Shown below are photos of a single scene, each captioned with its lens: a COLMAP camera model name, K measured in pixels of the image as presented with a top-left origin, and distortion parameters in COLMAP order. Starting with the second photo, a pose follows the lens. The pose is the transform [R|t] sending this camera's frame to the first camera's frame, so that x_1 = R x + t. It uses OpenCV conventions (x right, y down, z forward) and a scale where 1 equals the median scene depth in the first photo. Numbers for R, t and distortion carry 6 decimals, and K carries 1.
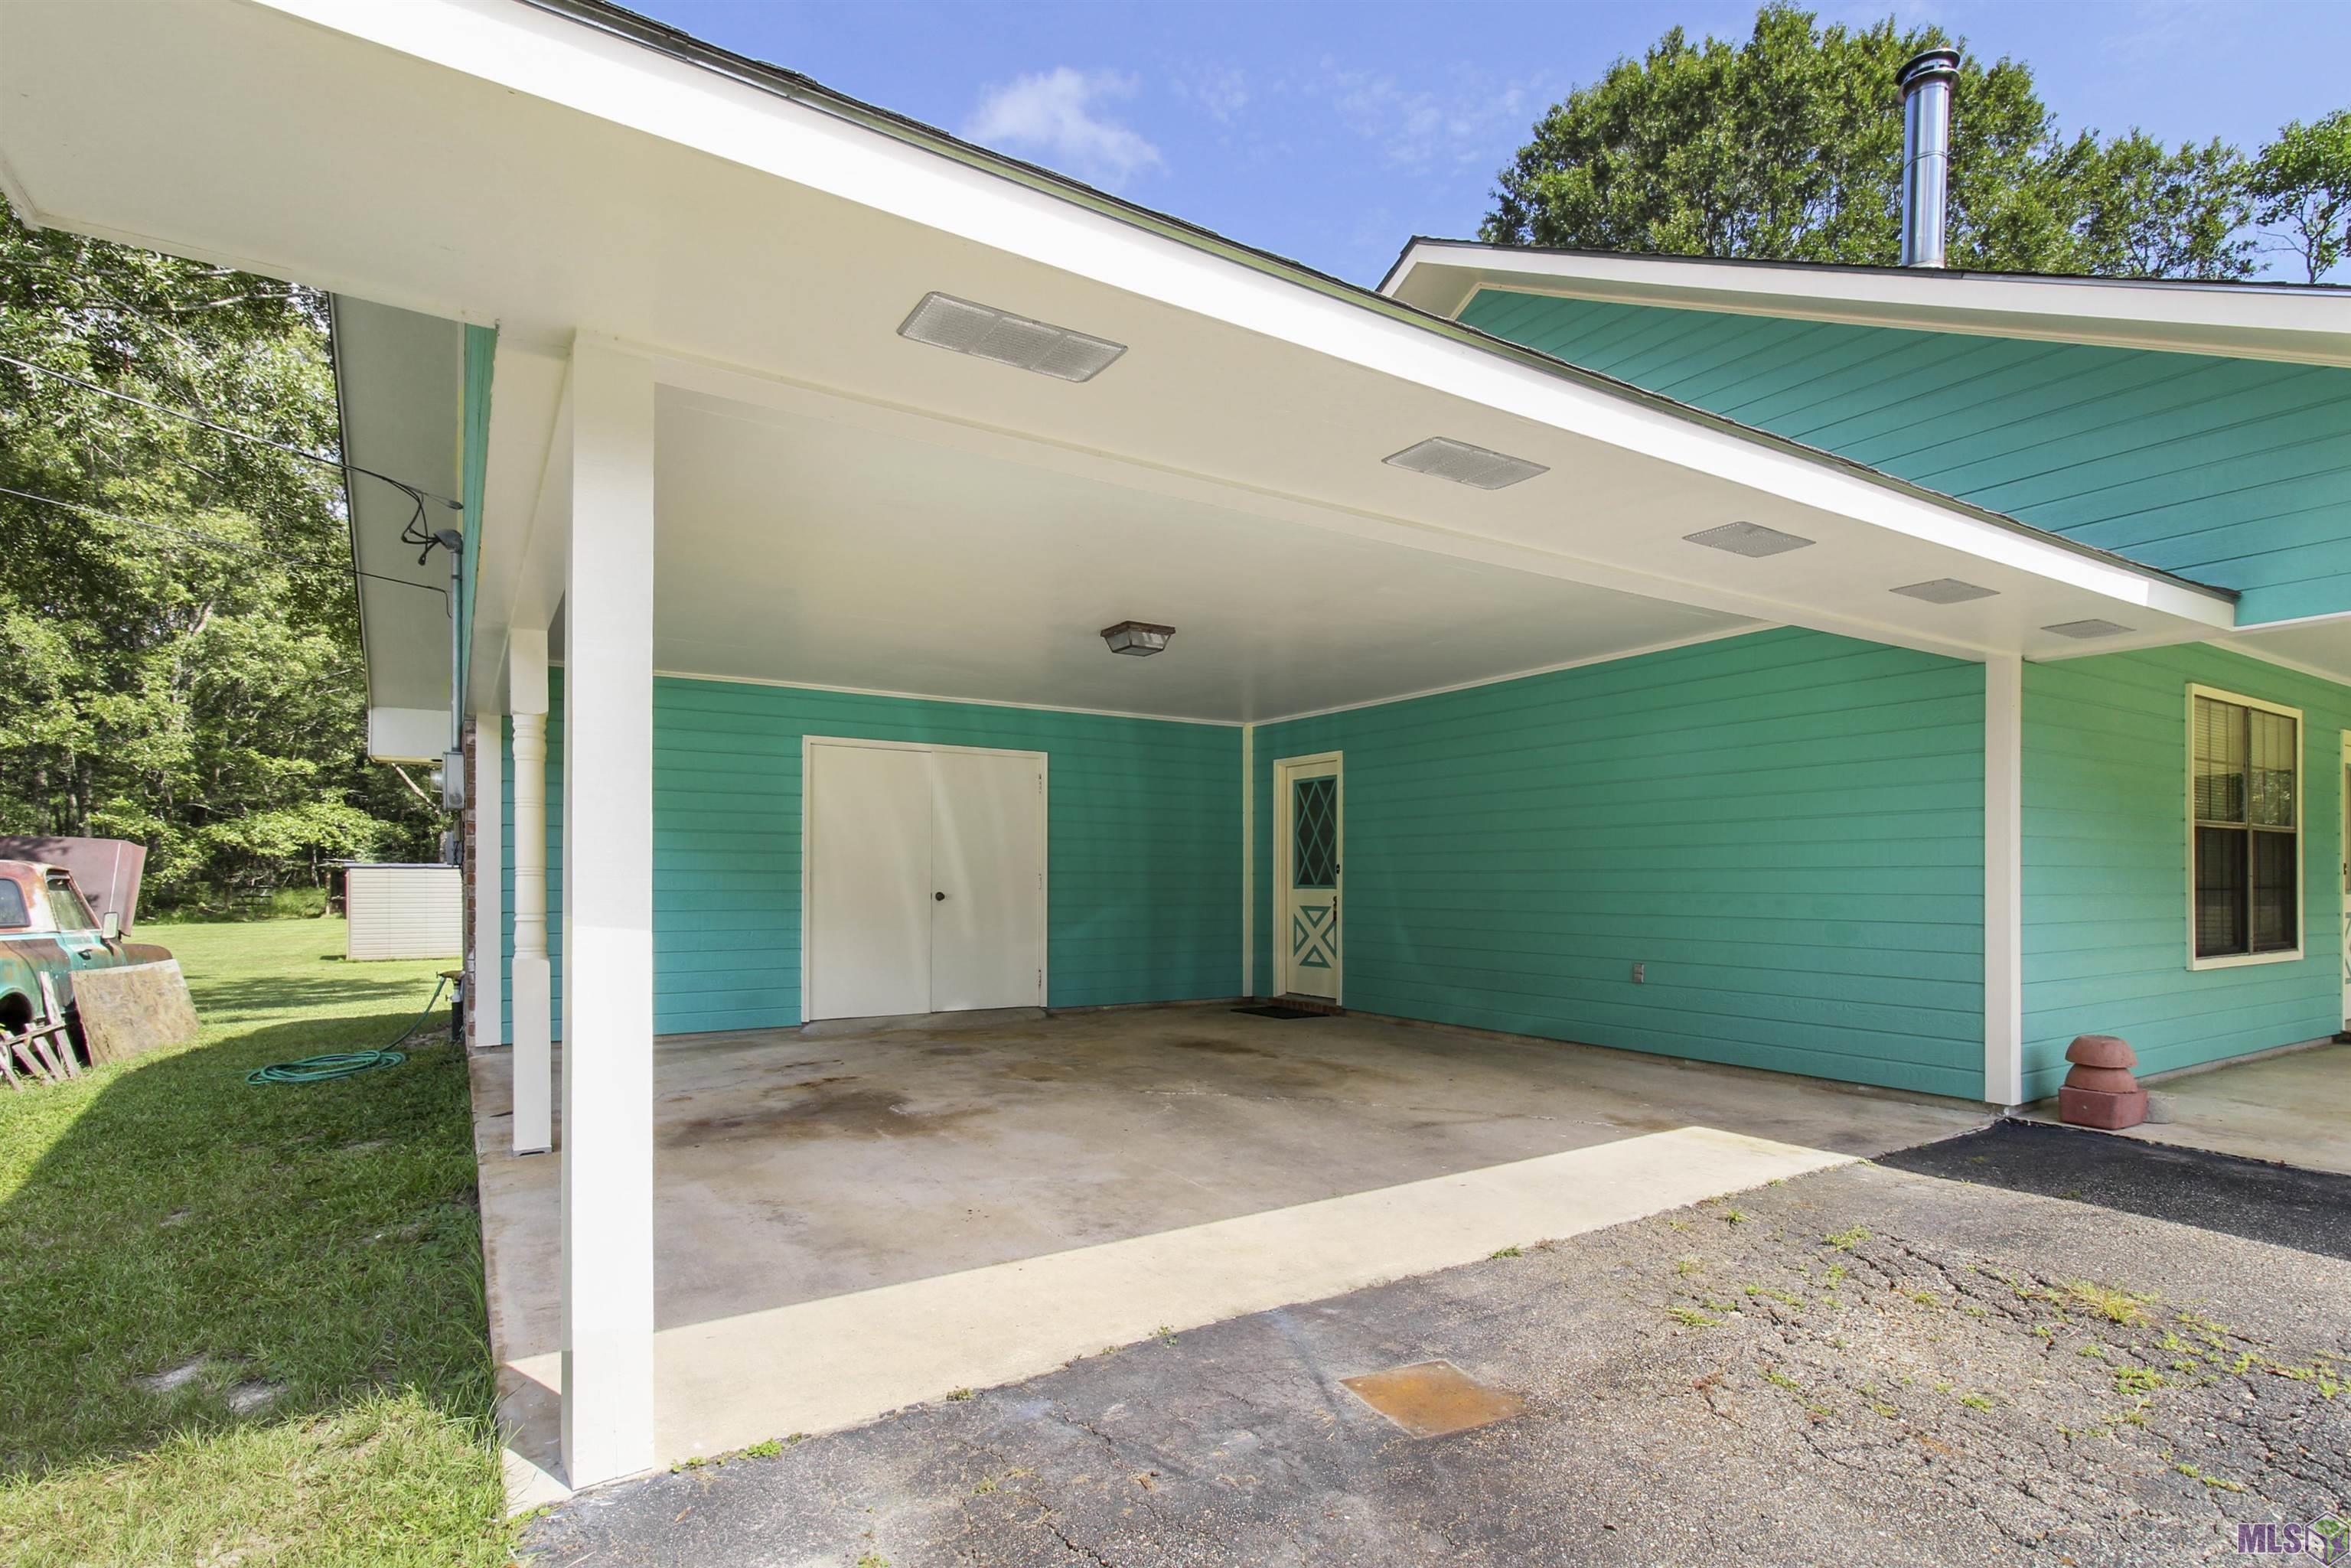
lens RADIAL K [[1093.5, 0, 1171.9], [0, 1093.5, 858.6], [0, 0, 1]] dist [-0.002925, -0.001262]
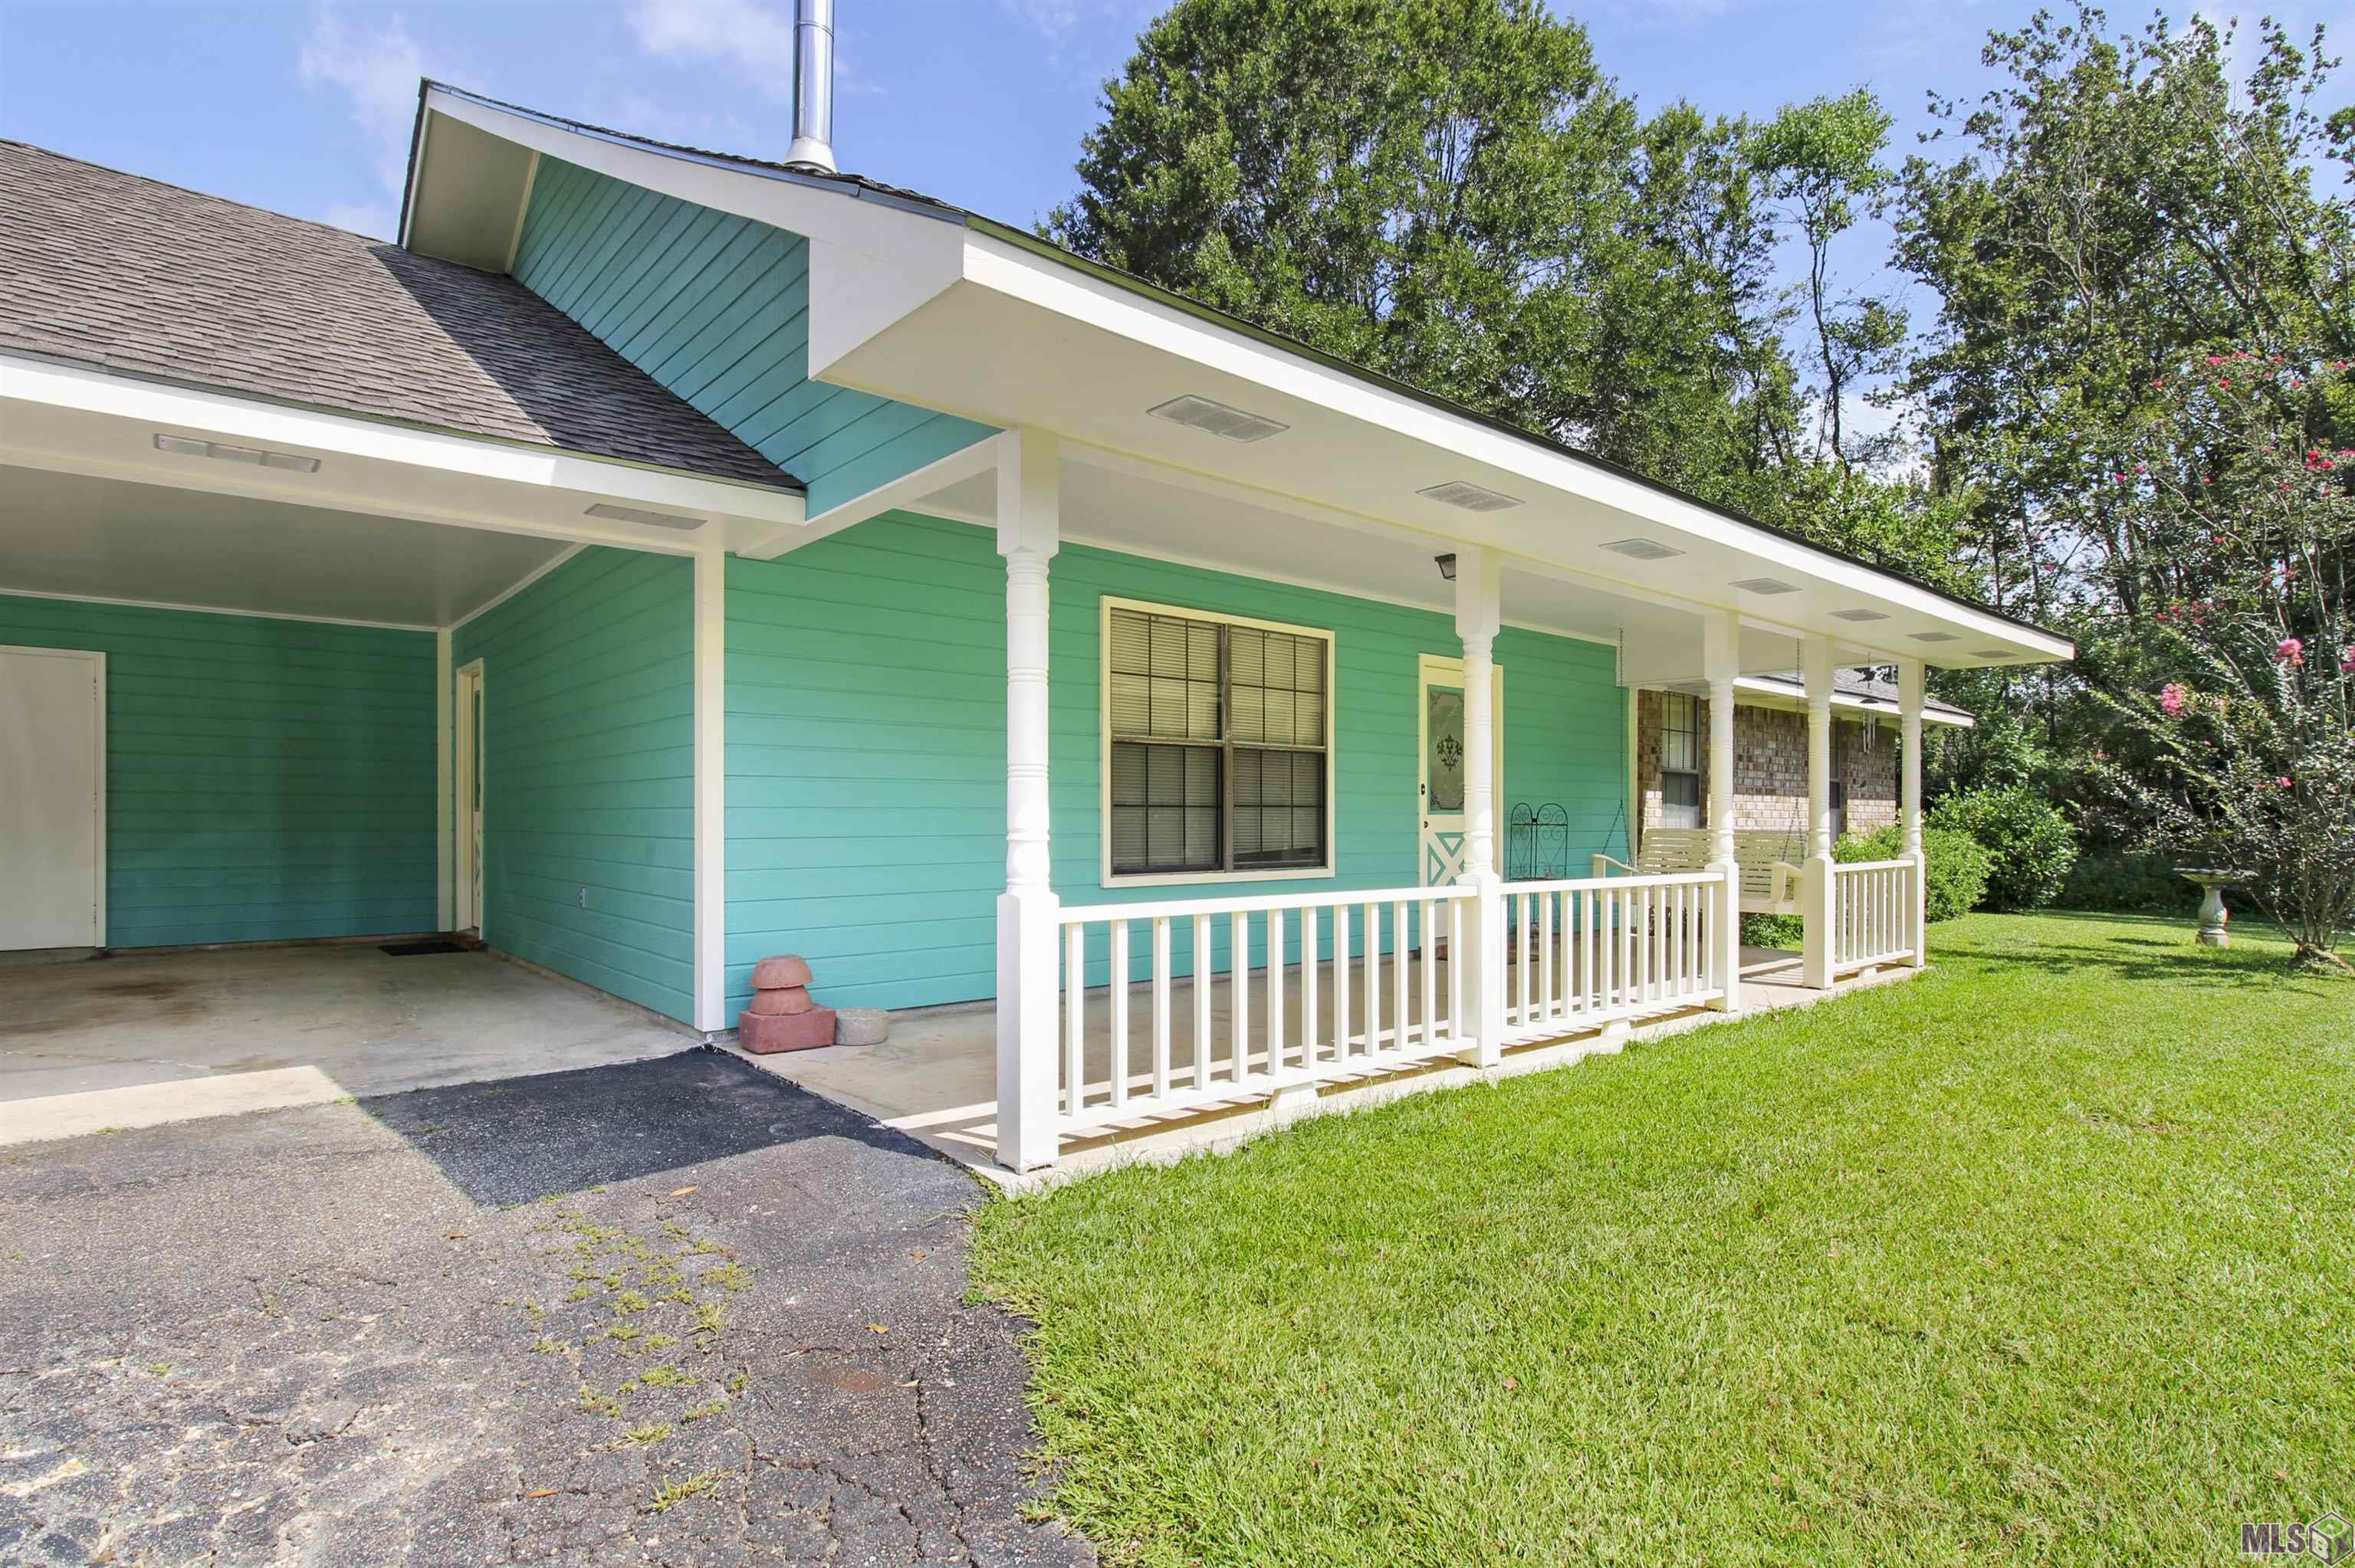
lens RADIAL K [[1132.6, 0, 1182.9], [0, 1132.6, 788.7], [0, 0, 1]] dist [0.001261, 0.000859]
pose [[0.986868, 0.003194, 0.161495, 0.558948], [-0.002832, 0.999993, -0.002472, 0.009668], [-0.161502, 0.001982, 0.986870, -0.017356]]
